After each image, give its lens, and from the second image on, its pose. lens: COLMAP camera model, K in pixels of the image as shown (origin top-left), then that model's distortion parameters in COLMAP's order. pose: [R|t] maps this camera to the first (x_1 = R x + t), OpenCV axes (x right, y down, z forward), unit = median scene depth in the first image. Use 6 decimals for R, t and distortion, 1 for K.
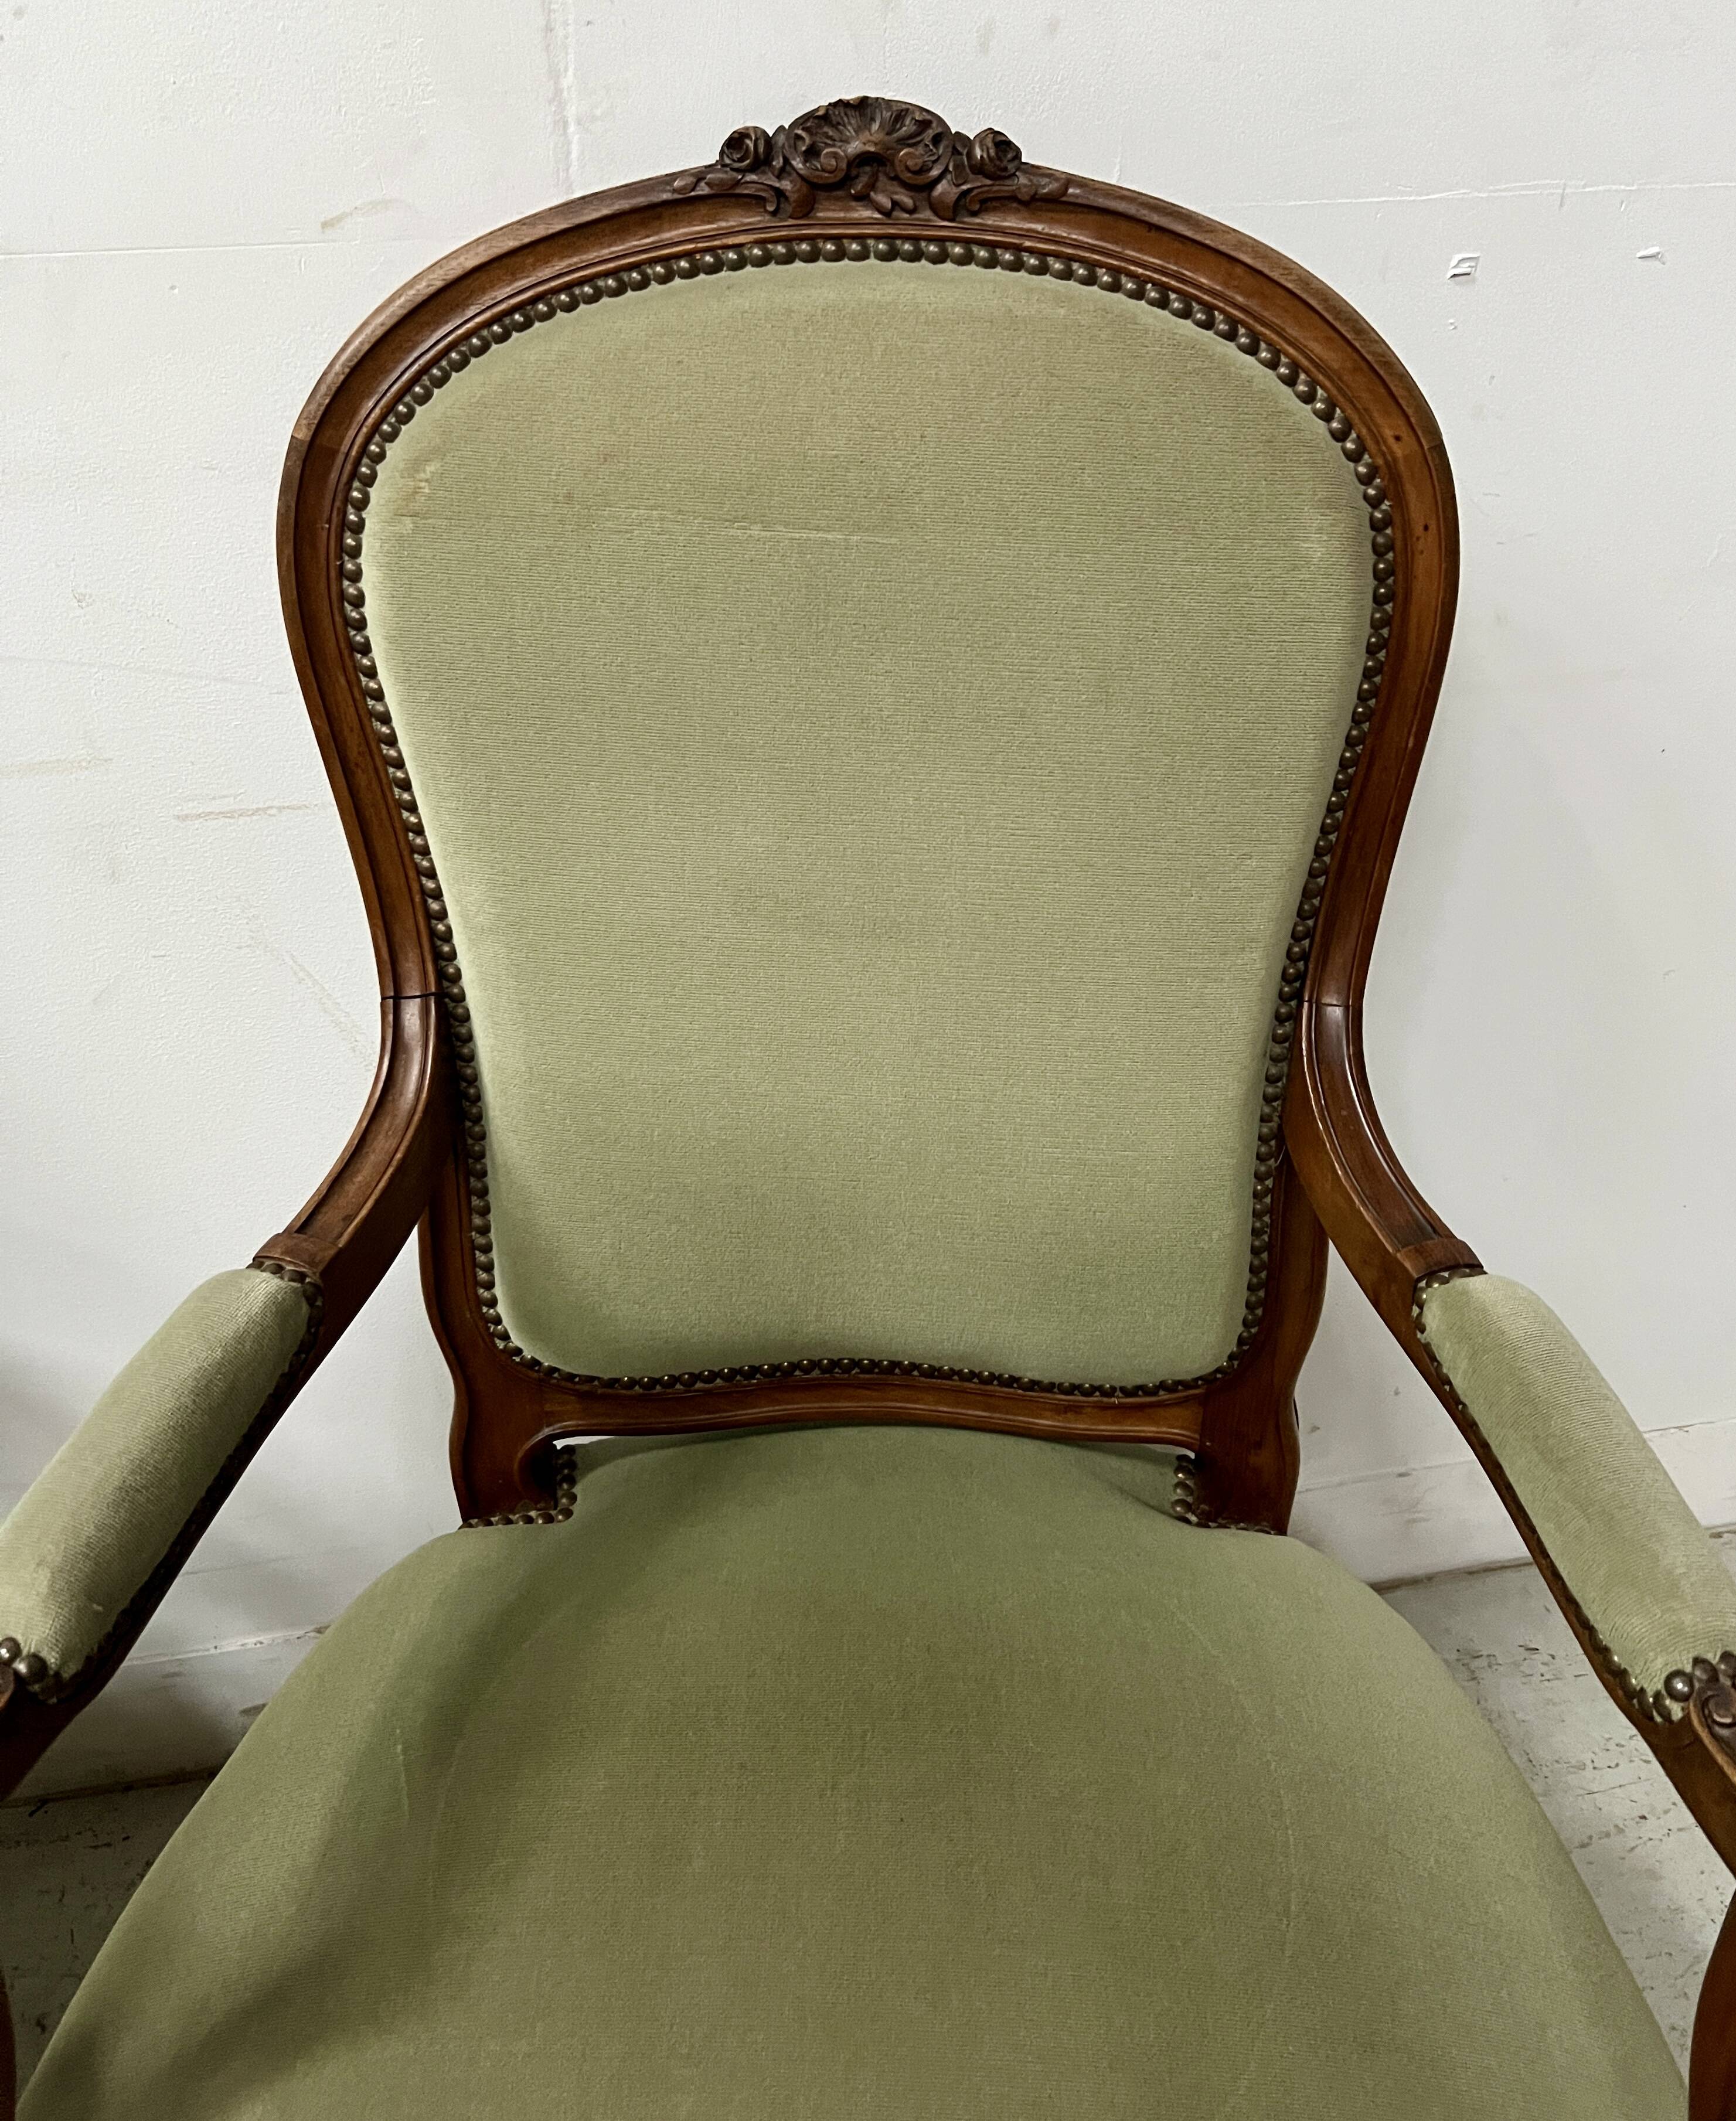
lens RADIAL K [[1794.7, 0, 891.1], [0, 1794.7, 937.3], [0, 0, 1]] dist [0.050330, -0.059165]
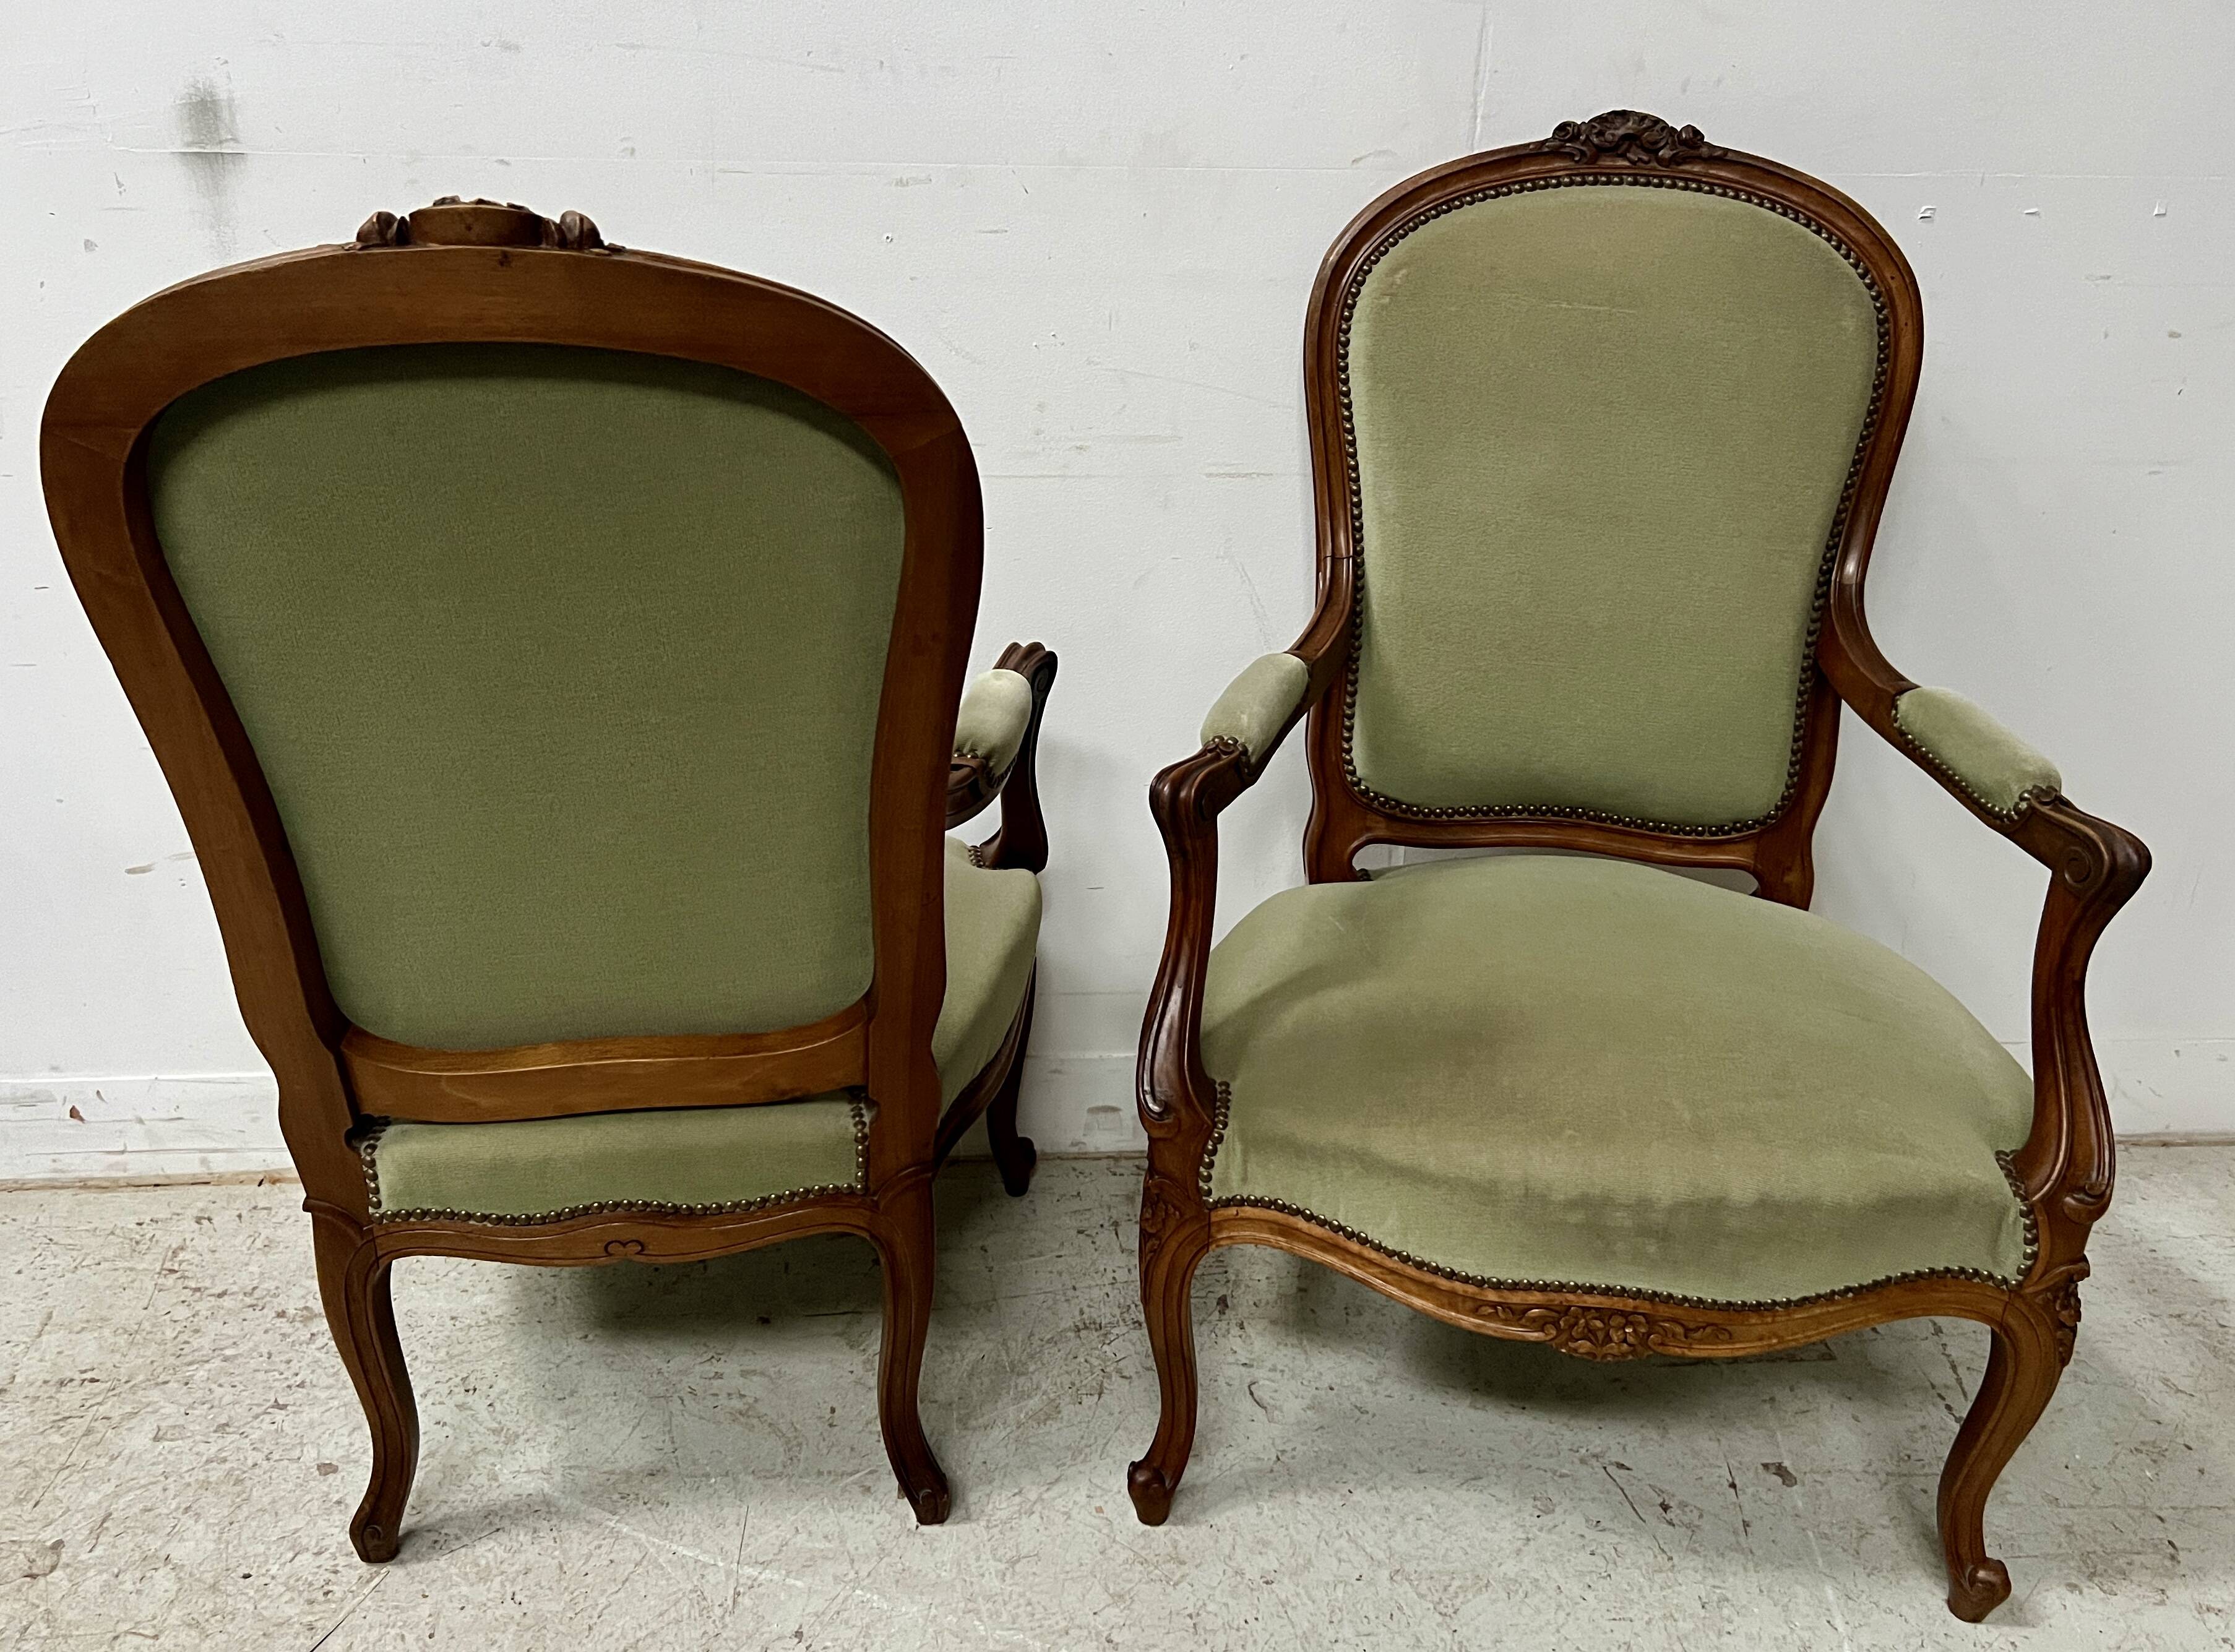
lens RADIAL K [[1895.9, 0, 1088.0], [0, 1895.9, 841.2], [0, 0, 1]] dist [0.028651, -0.028653]
pose [[0.993176, 0.065662, -0.096388, -0.351888], [-0.079355, 0.986111, -0.145903, 0.704278], [0.085469, 0.152557, 0.984592, -1.032954]]
